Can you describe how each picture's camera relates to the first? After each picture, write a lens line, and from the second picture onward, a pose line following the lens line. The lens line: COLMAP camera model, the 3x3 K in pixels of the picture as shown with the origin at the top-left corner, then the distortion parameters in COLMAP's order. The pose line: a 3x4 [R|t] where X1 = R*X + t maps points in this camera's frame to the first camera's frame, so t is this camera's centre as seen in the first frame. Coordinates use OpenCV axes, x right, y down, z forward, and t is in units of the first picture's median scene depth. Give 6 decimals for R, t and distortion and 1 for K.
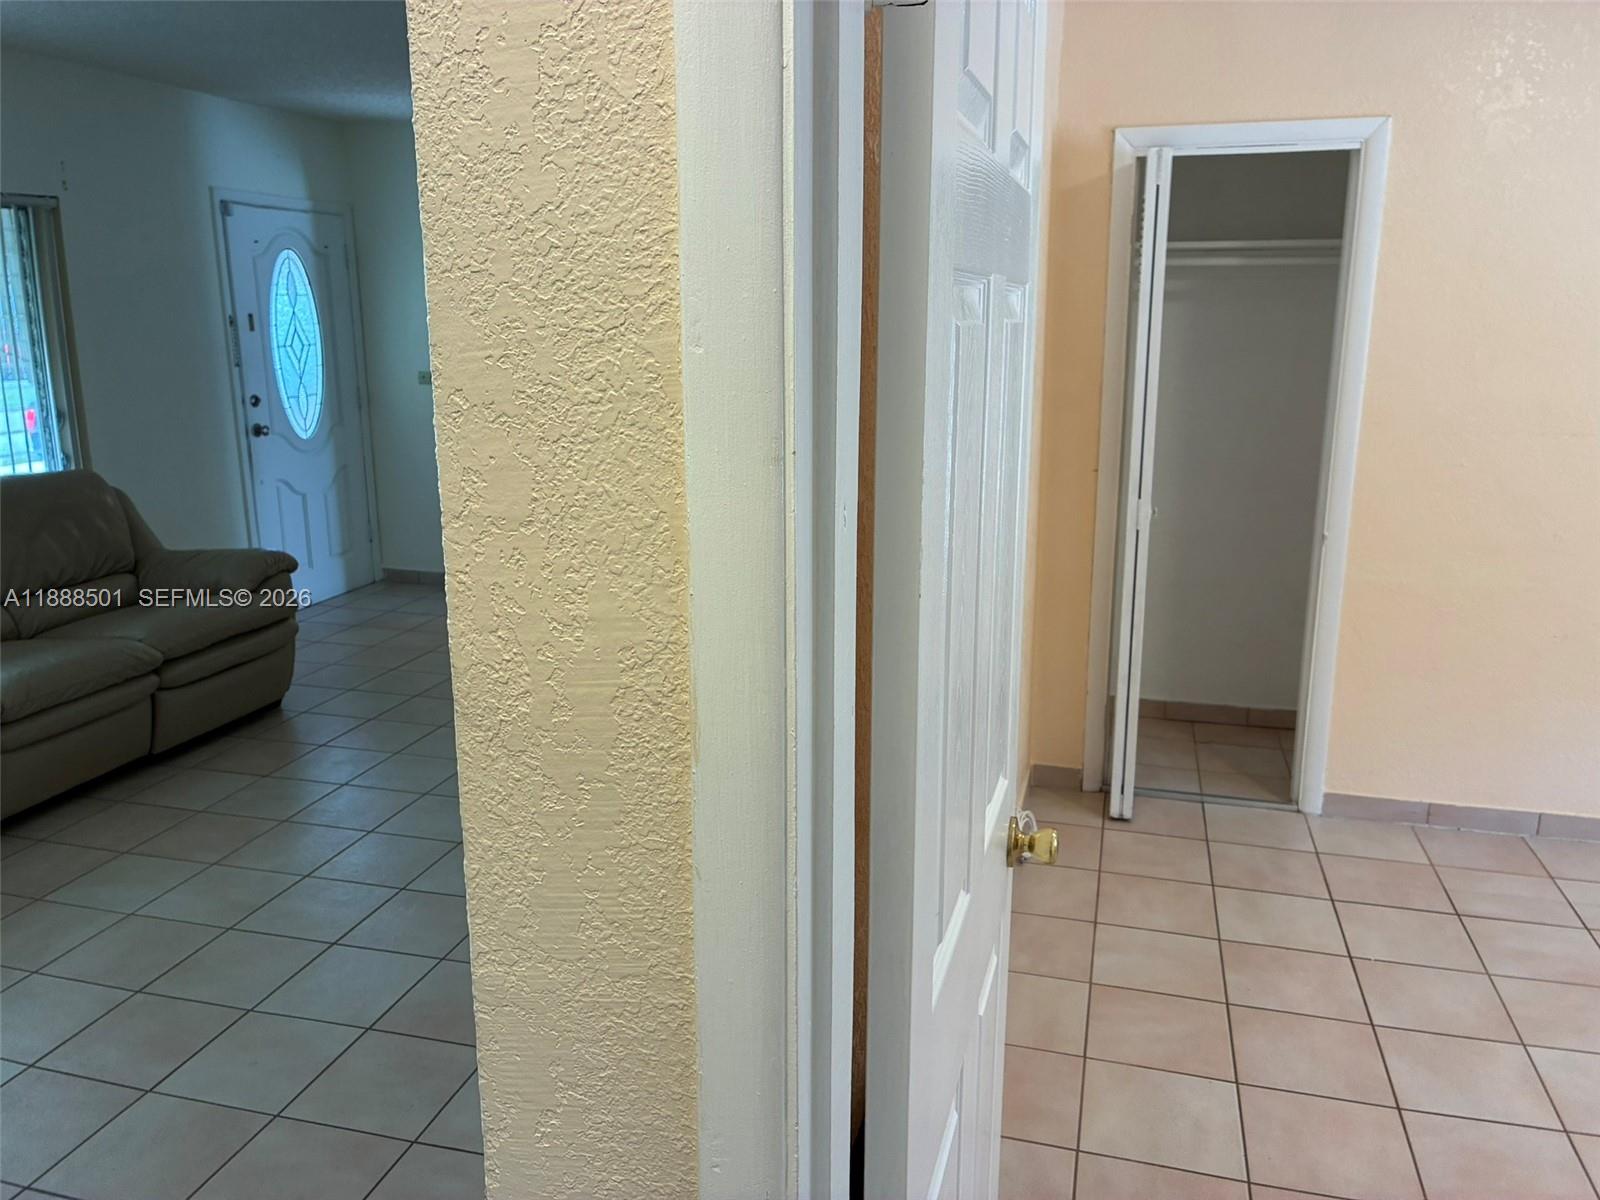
lens RADIAL K [[1212.1, 0, 791.1], [0, 1212.1, 598.2], [0, 0, 1]] dist [0.043946, -0.057816]
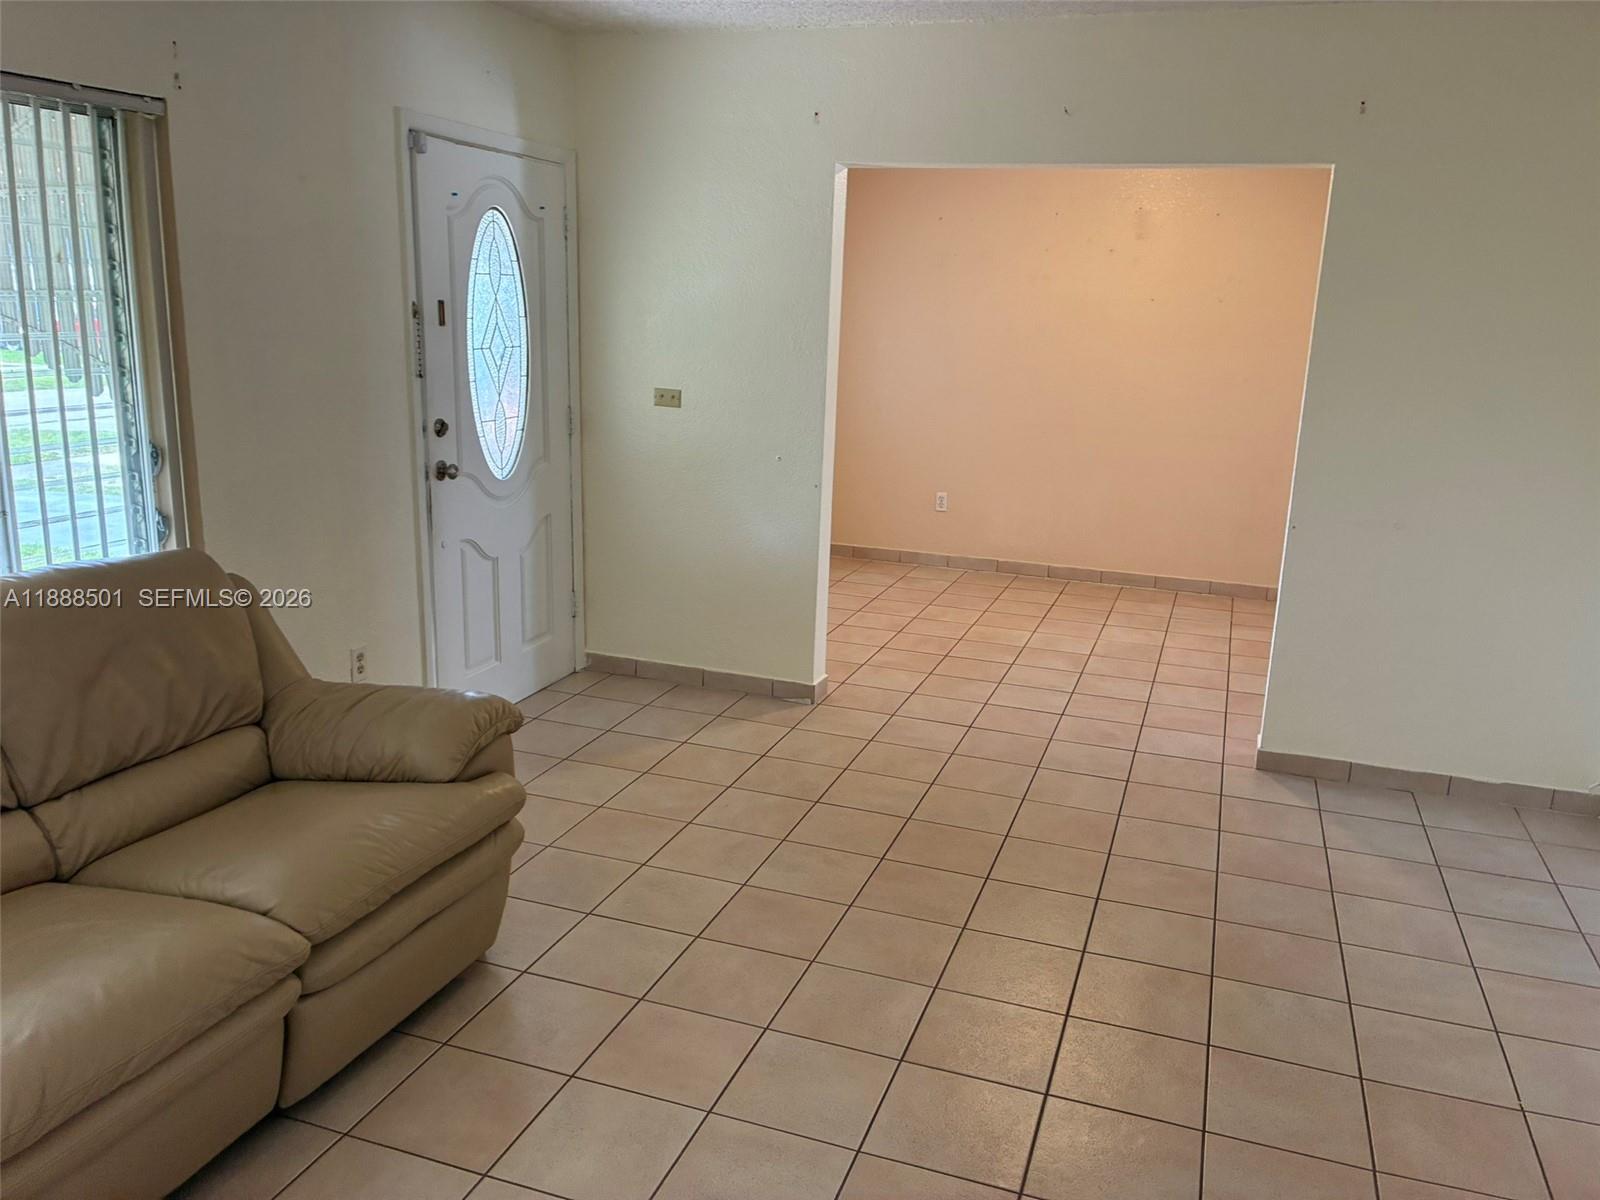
lens RADIAL K [[1212.1, 0, 817.8], [0, 1212.1, 598.3], [0, 0, 1]] dist [0.043946, -0.057816]
pose [[0.997361, 0.048400, -0.054112, -0.186956], [-0.048093, 0.998819, 0.006958, -0.081471], [0.054385, -0.004337, 0.998511, 0.330017]]
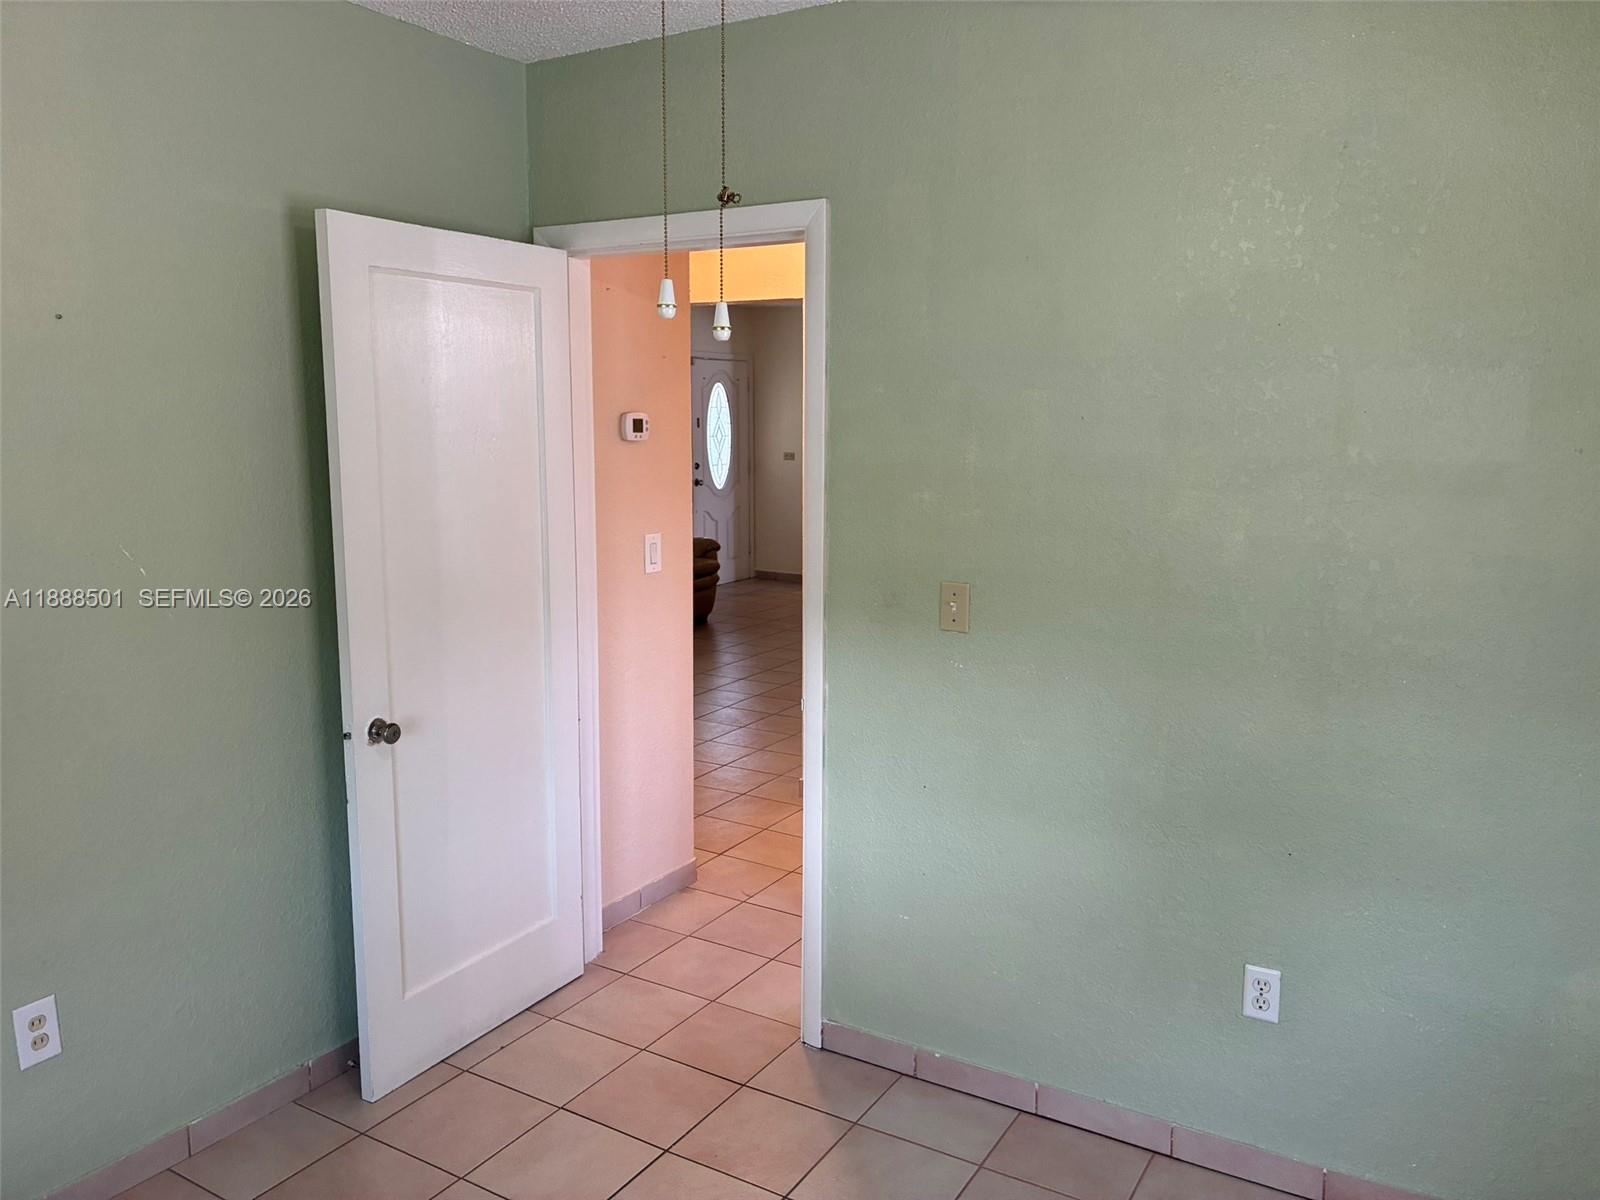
lens RADIAL K [[1212.1, 0, 802.6], [0, 1212.1, 602.0], [0, 0, 1]] dist [0.043946, -0.057816]
pose [[0.964553, 0.046119, -0.259828, 0.182730], [-0.065878, 0.995518, -0.067852, 0.147586], [0.255534, 0.082564, 0.963268, -0.661251]]
